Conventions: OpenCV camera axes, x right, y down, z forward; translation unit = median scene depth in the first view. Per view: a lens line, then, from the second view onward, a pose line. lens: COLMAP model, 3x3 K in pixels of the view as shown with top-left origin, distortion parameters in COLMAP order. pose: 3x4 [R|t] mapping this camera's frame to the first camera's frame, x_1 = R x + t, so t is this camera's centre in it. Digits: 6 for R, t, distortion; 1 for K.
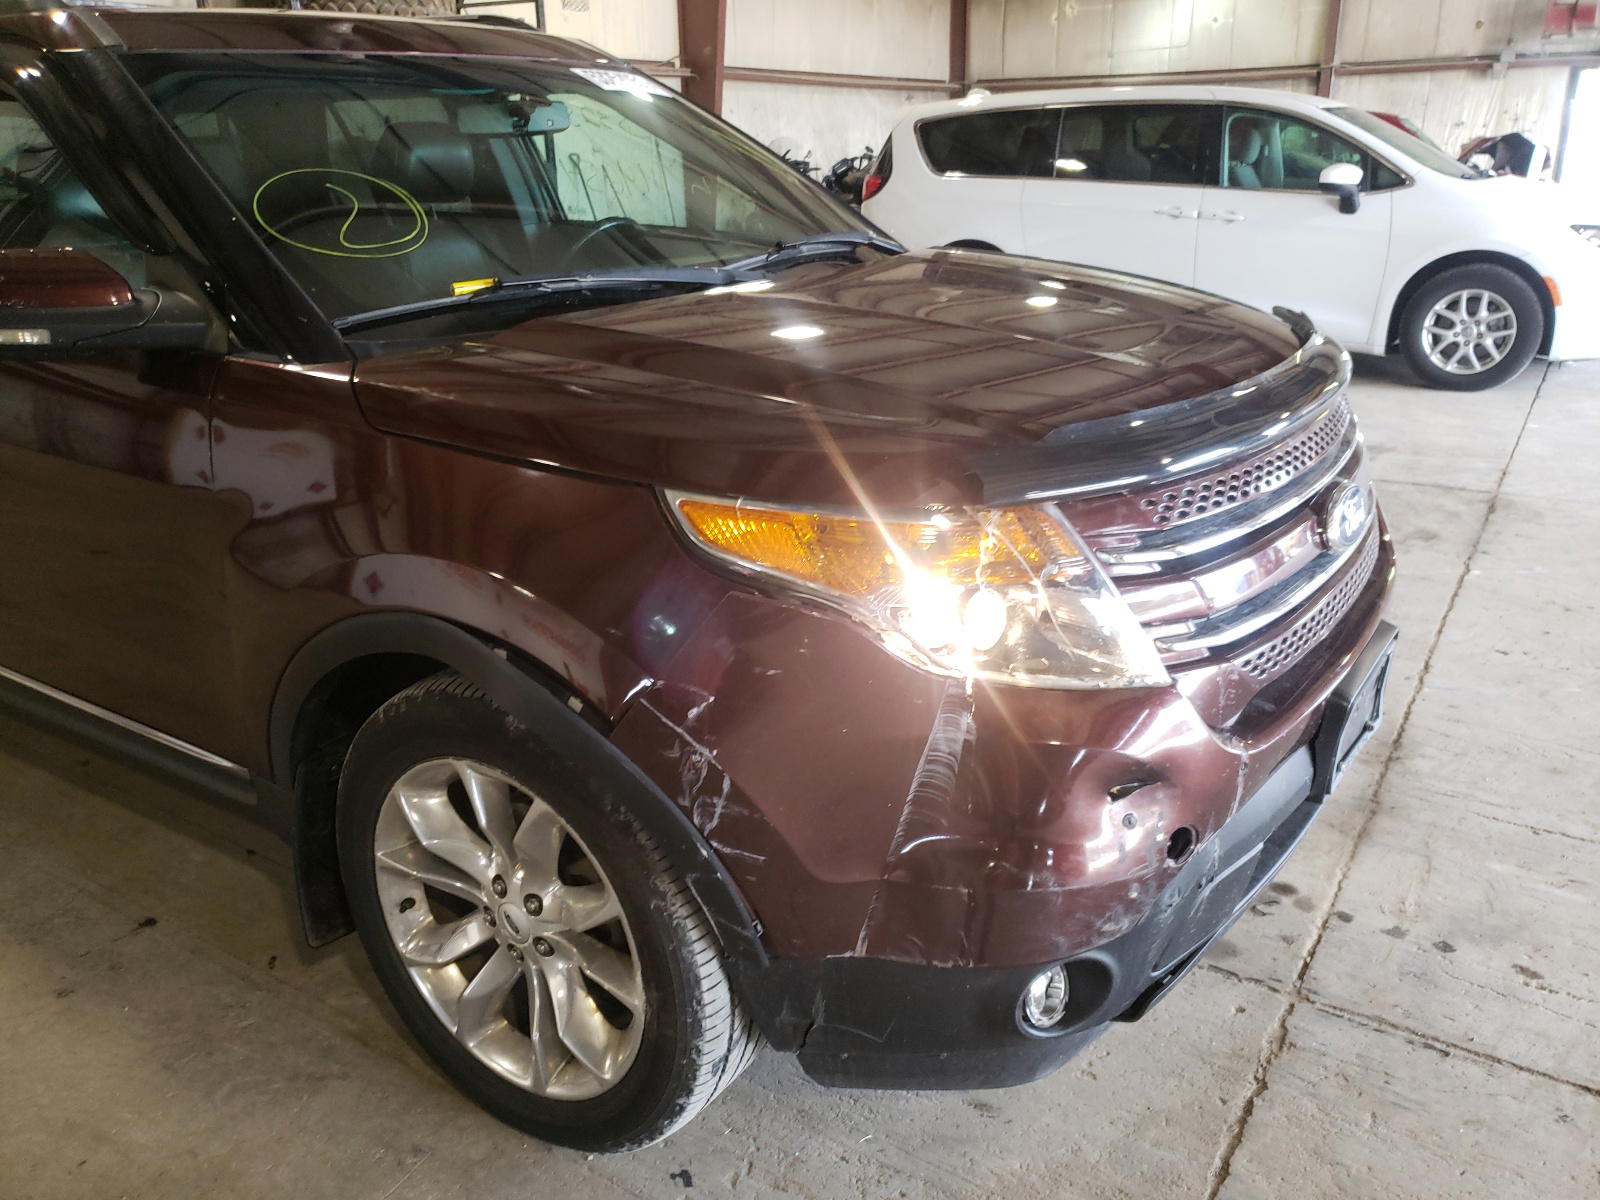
lens RADIAL K [[1255.9, 0, 827.6], [0, 1255.9, 613.9], [0, 0, 1]] dist [0.016229, -0.004811]
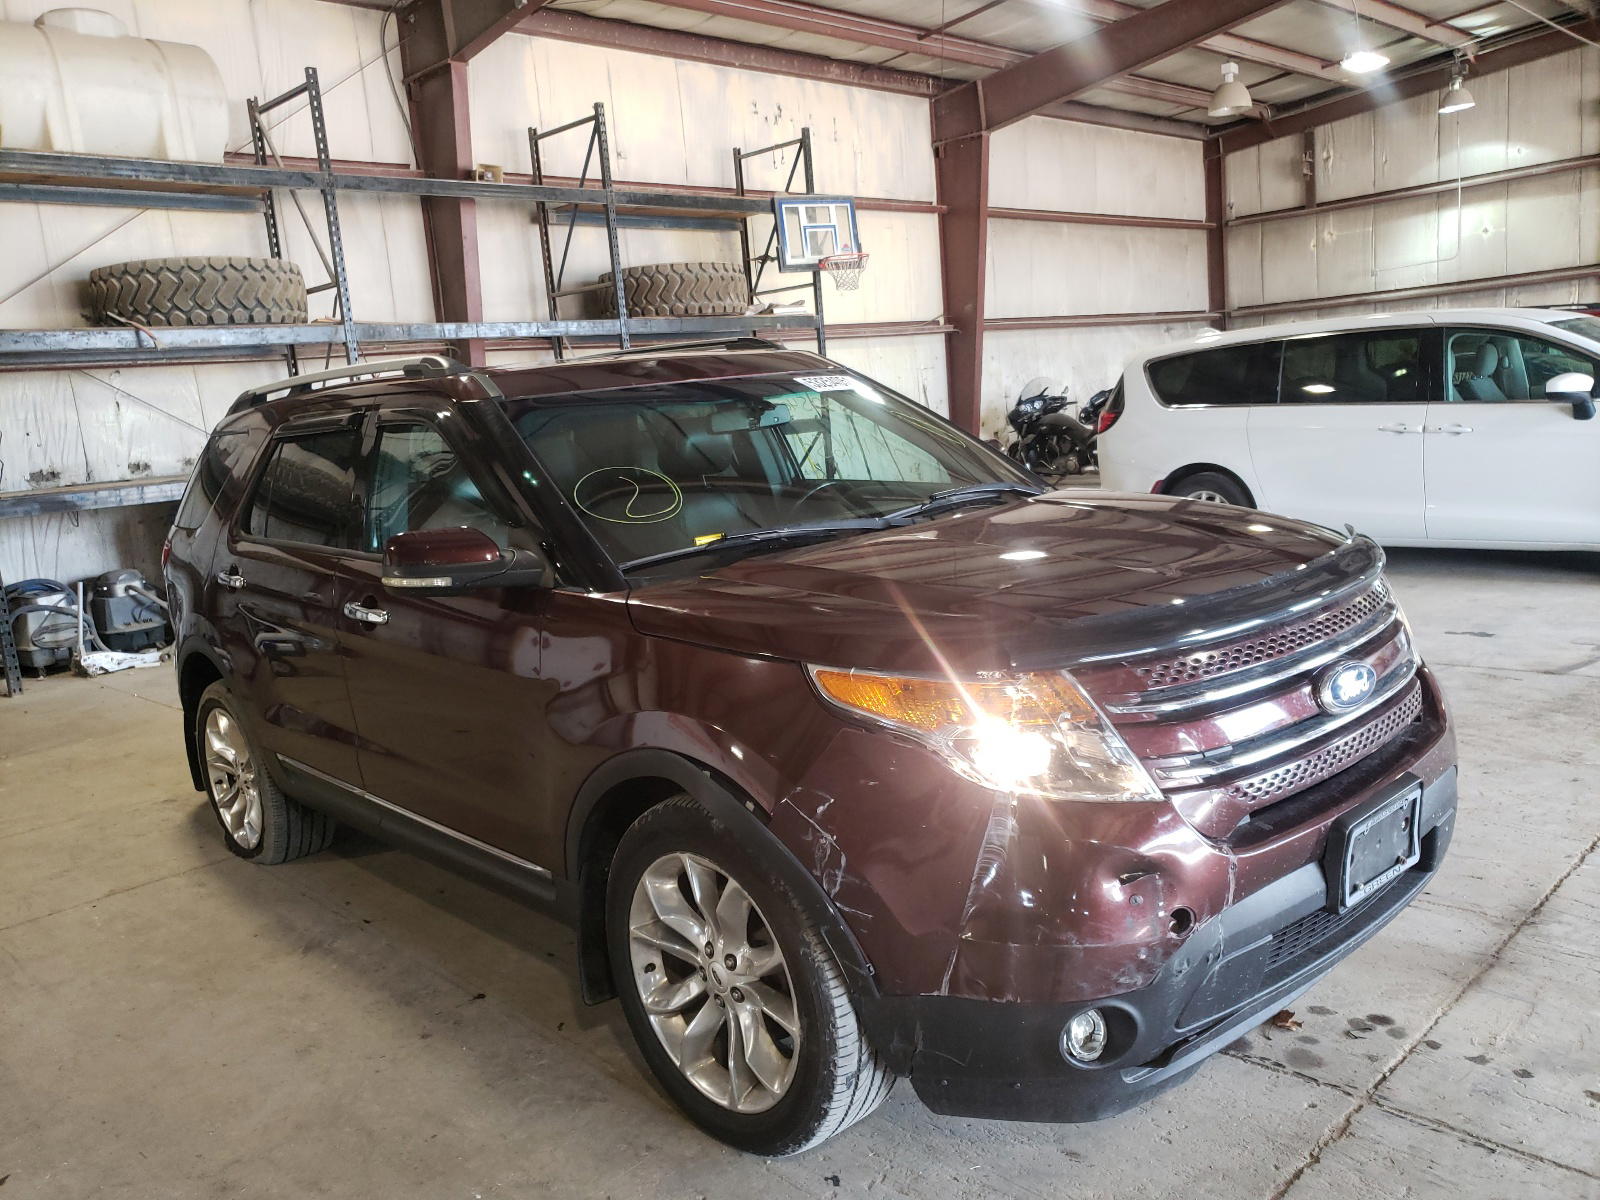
lens RADIAL K [[1255.9, 0, 791.8], [0, 1255.9, 607.8], [0, 0, 1]] dist [0.016229, -0.004811]
pose [[0.967938, -0.027416, -0.249689, 0.178778], [-0.017502, 0.984249, -0.175919, 0.077477], [0.250580, 0.174649, 0.952212, -0.364399]]
